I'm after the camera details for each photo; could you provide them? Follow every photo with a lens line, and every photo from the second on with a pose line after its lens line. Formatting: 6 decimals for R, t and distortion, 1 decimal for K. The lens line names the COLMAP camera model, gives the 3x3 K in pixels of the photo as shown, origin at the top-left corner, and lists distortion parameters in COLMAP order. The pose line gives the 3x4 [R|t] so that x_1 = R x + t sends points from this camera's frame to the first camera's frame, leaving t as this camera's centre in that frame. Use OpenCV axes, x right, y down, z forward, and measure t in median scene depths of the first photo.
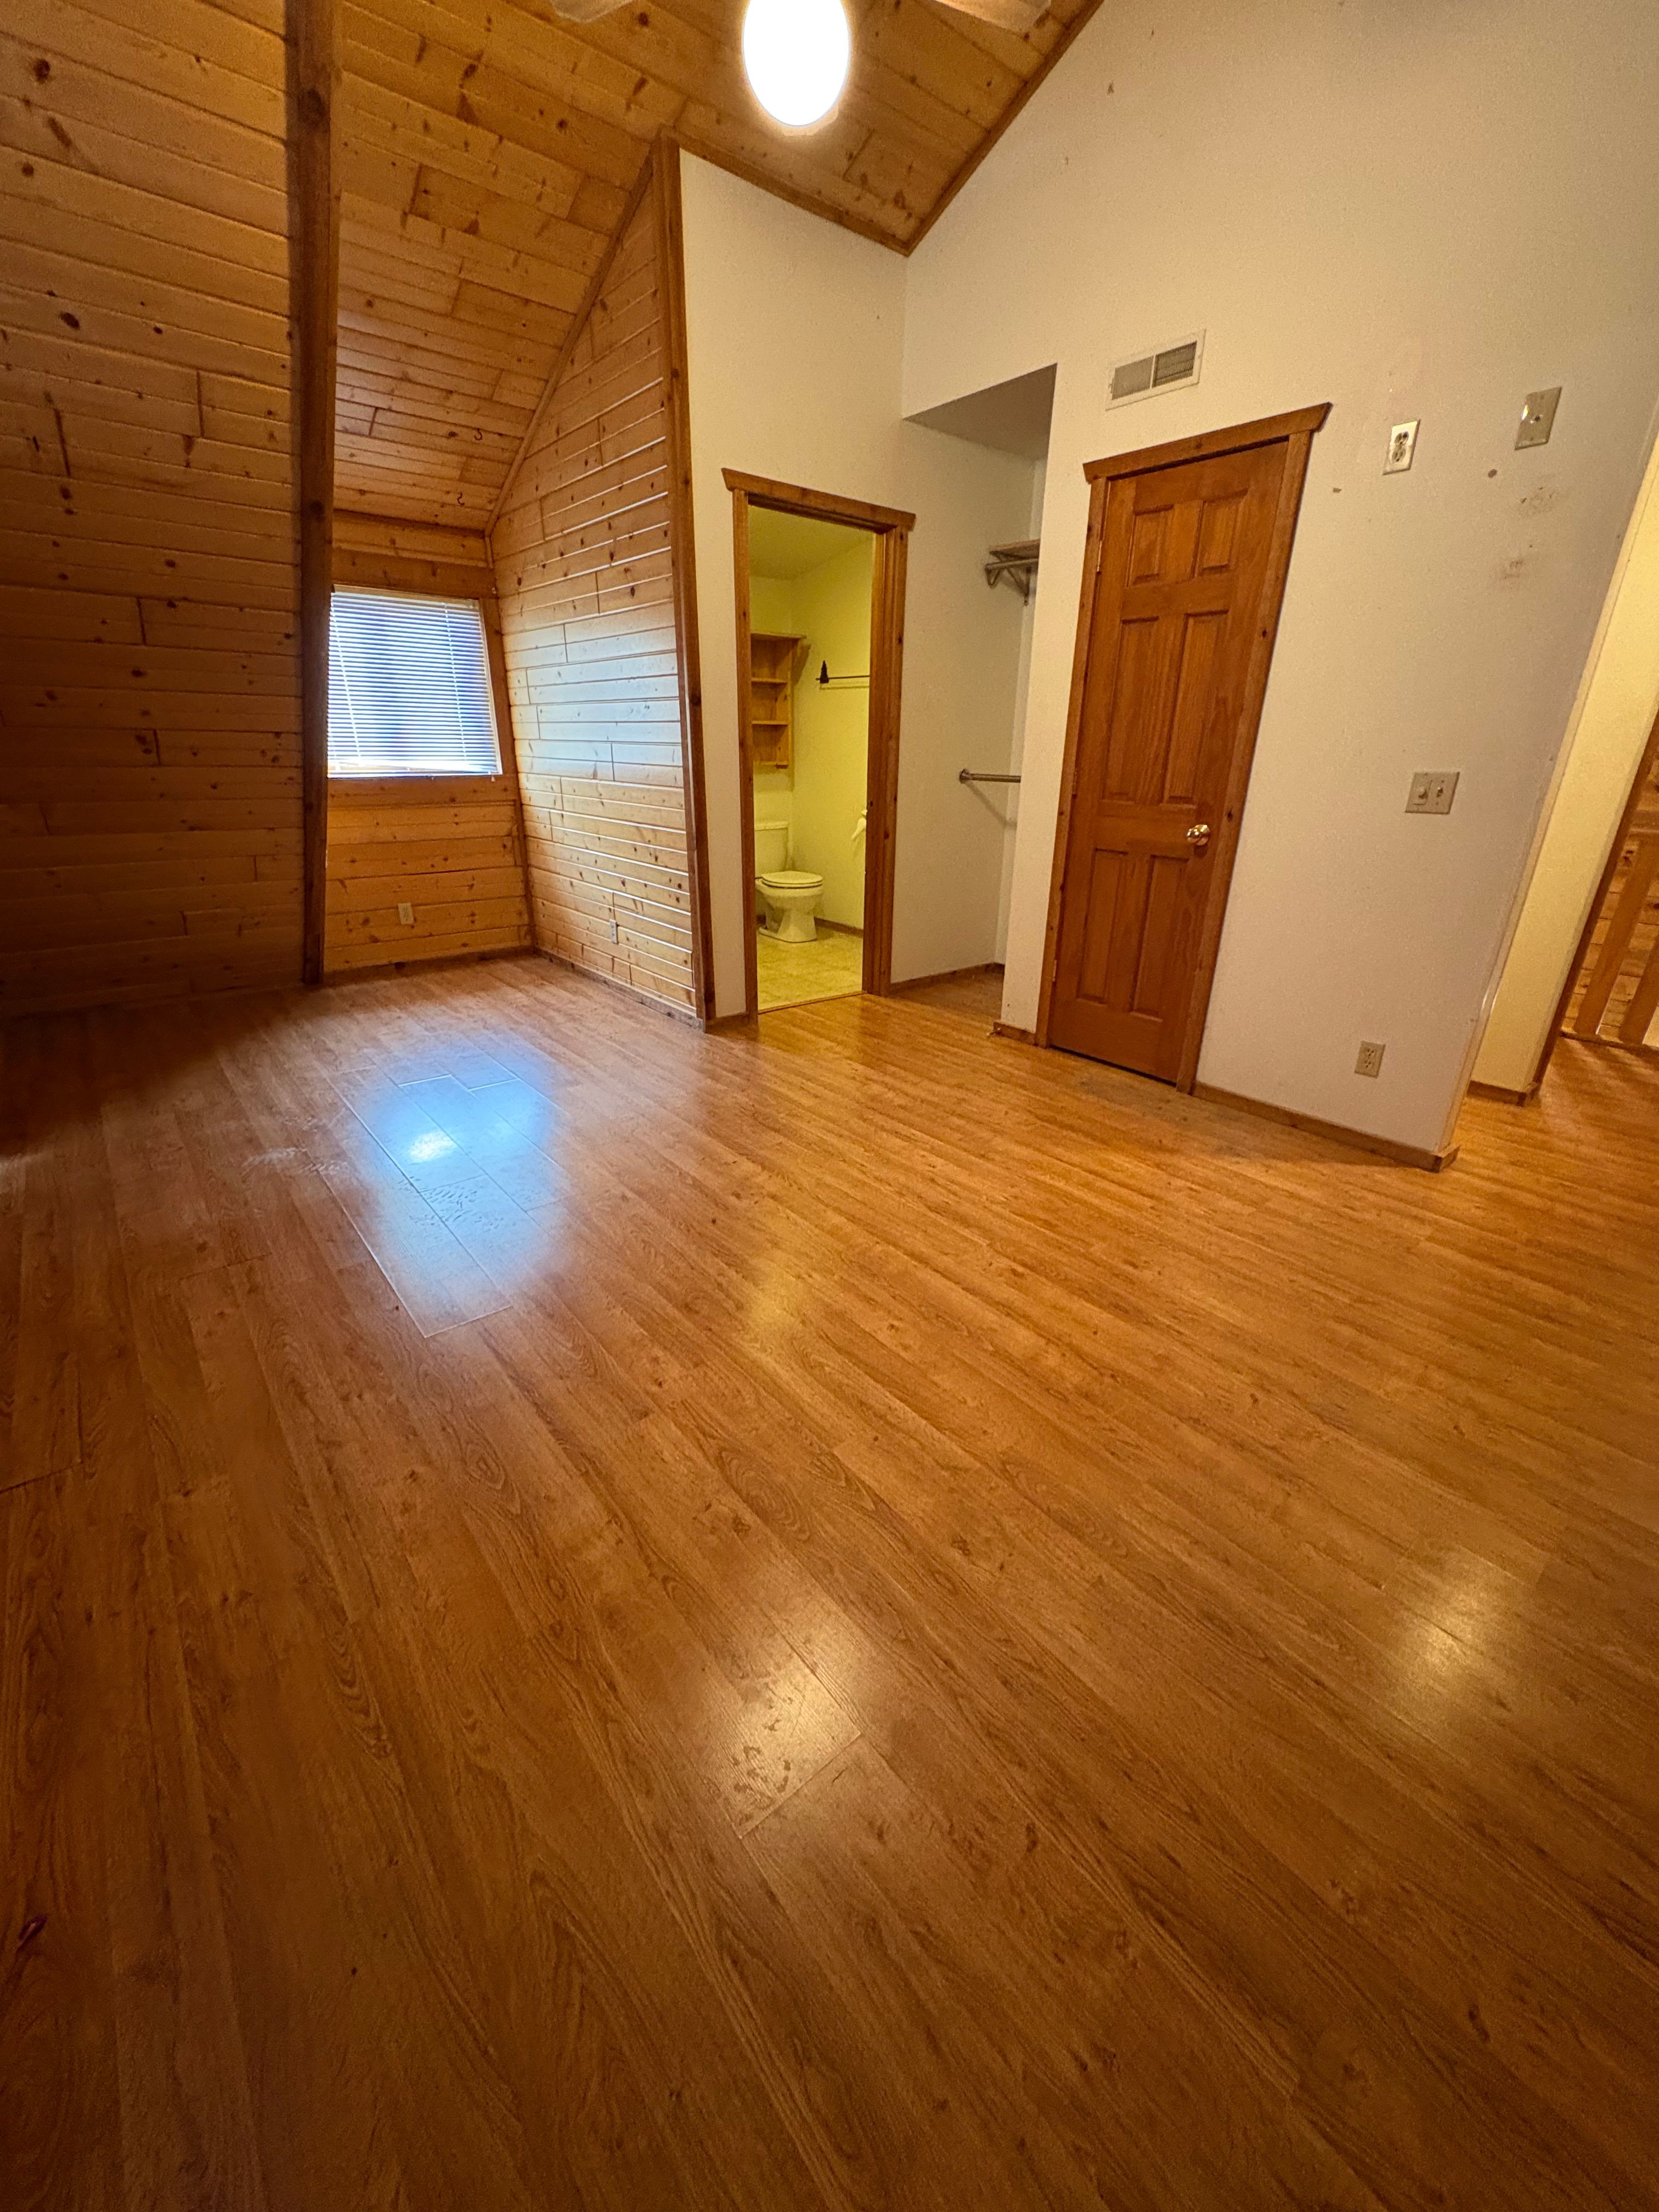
lens RADIAL K [[875.0, 0, 832.4], [0, 875.0, 1107.5], [0, 0, 1]] dist [-0.001607, 0.000099]
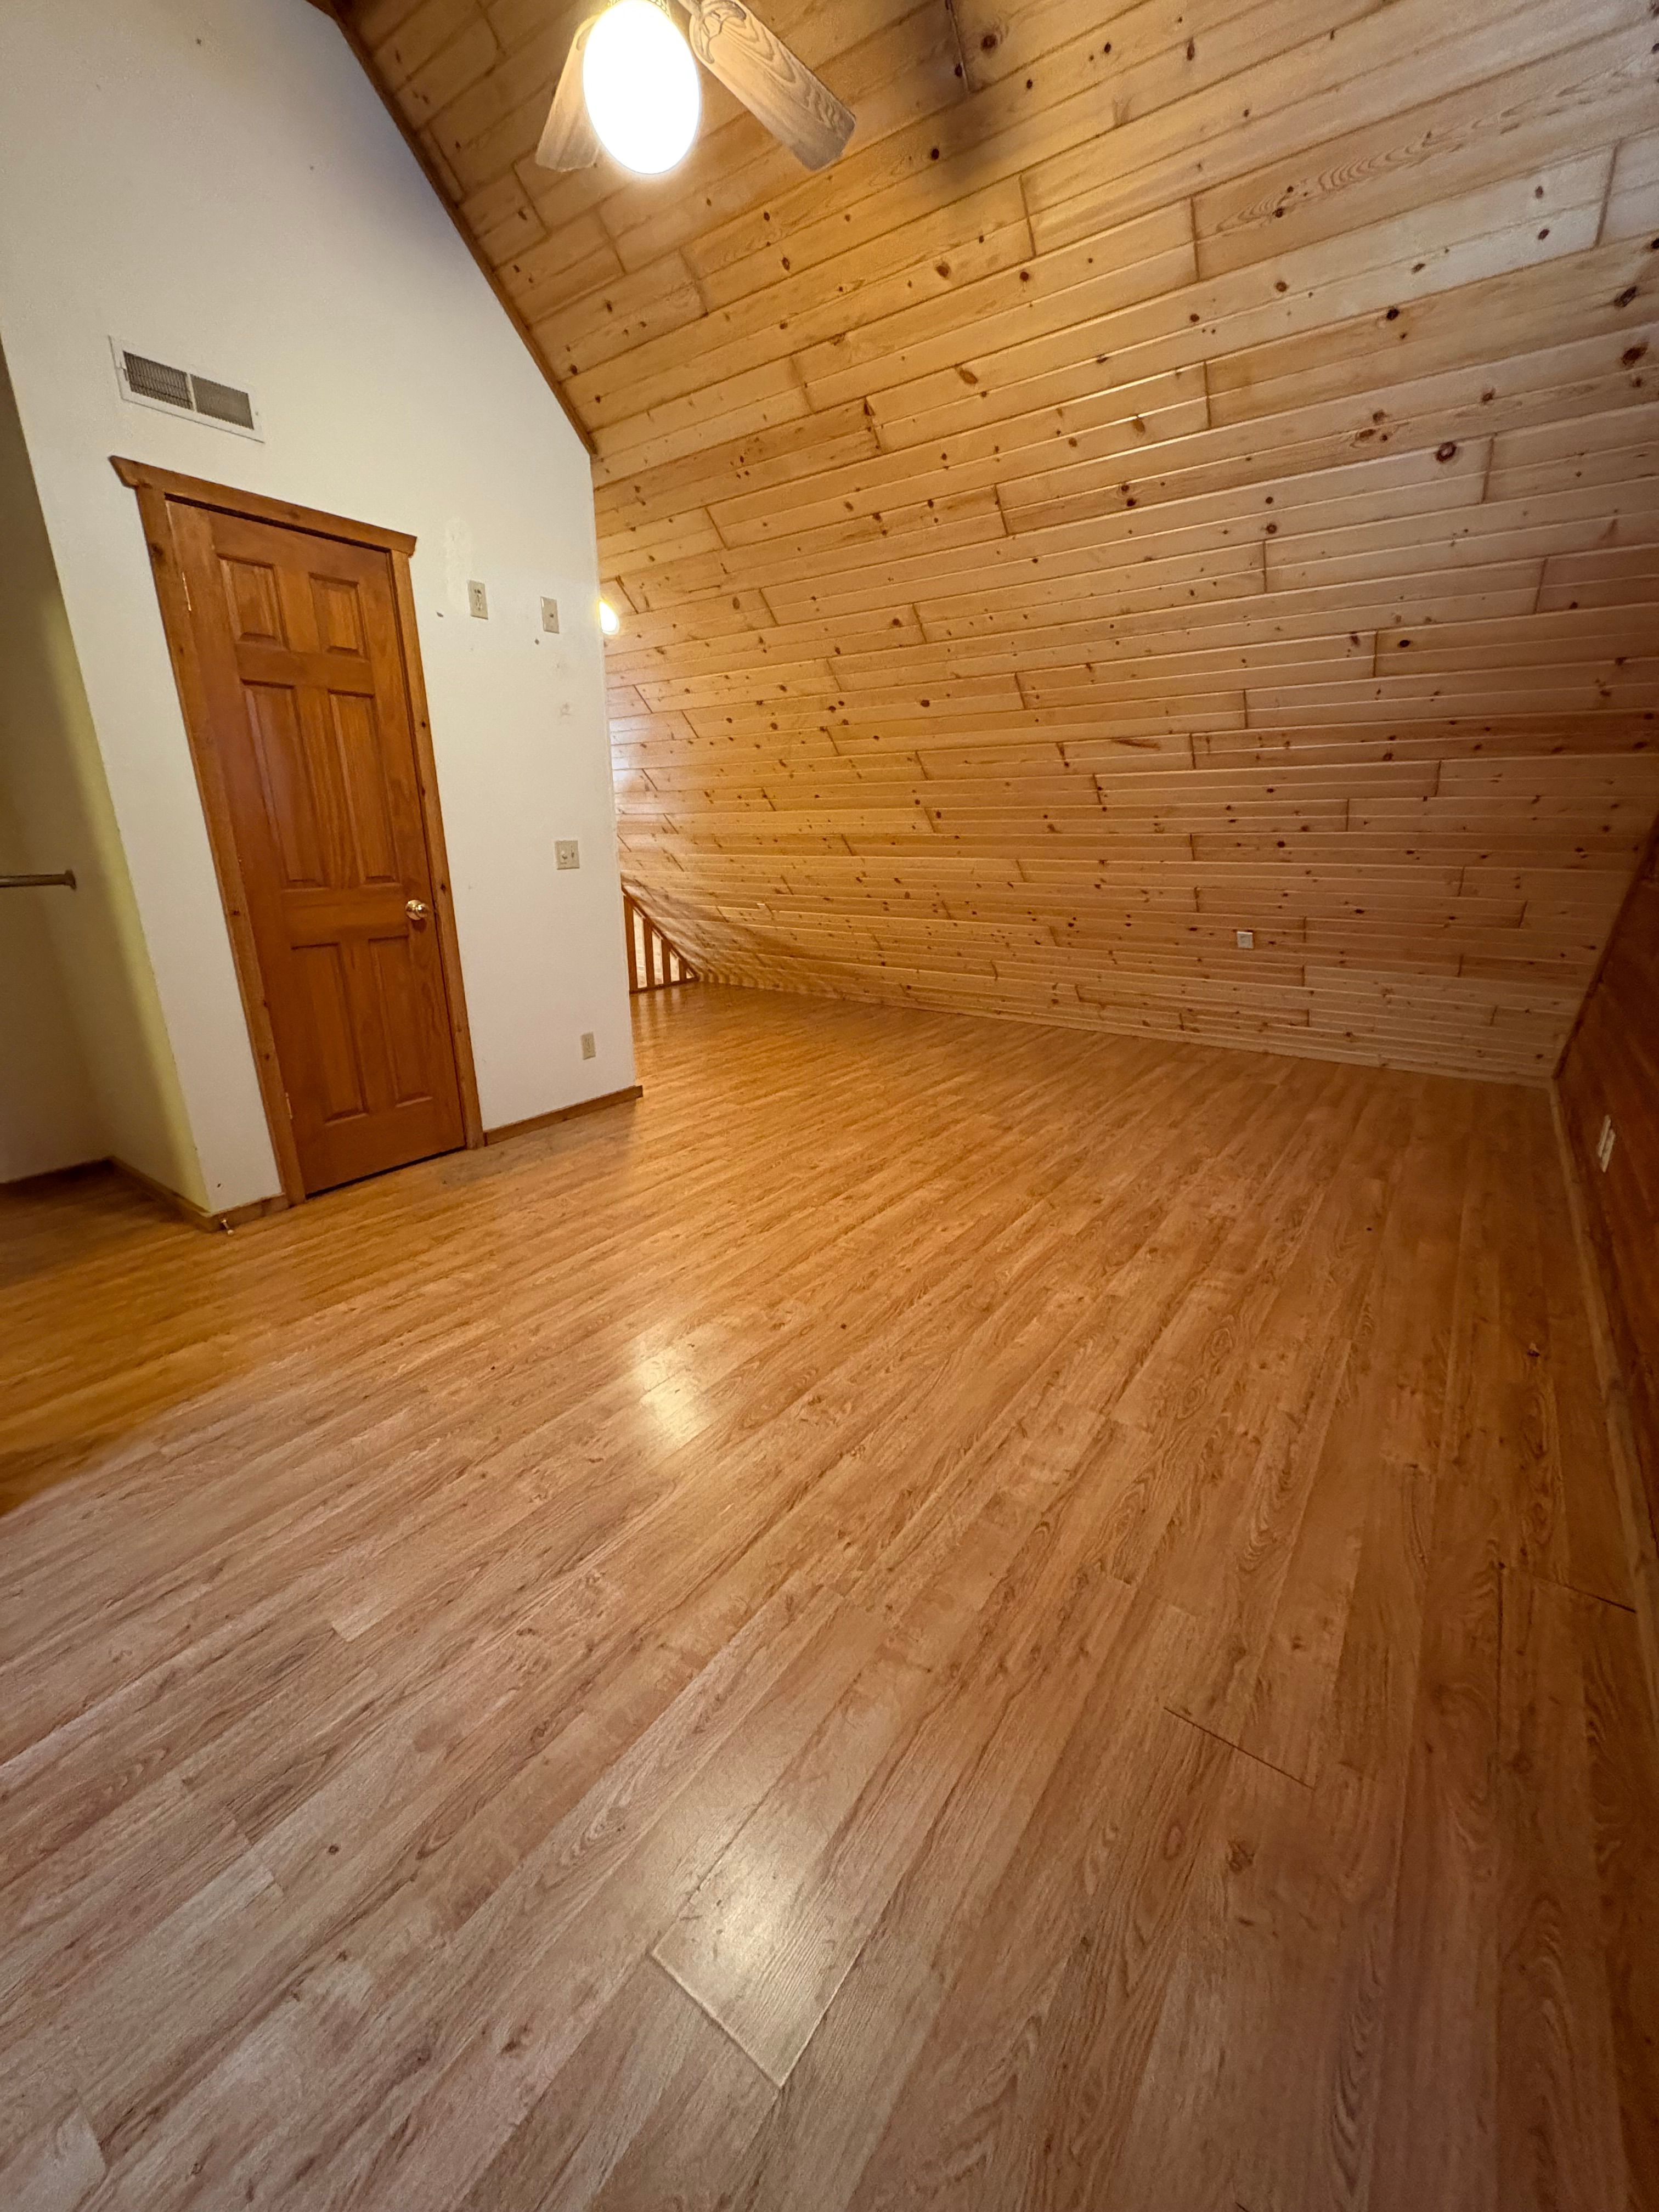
lens RADIAL K [[875.0, 0, 832.4], [0, 875.0, 1107.5], [0, 0, 1]] dist [-0.001607, 0.000099]
pose [[-0.247362, -0.308157, 0.918614, -0.828523], [0.373269, 0.844593, 0.383839, -0.386091], [-0.894138, 0.437837, -0.093894, 0.900664]]
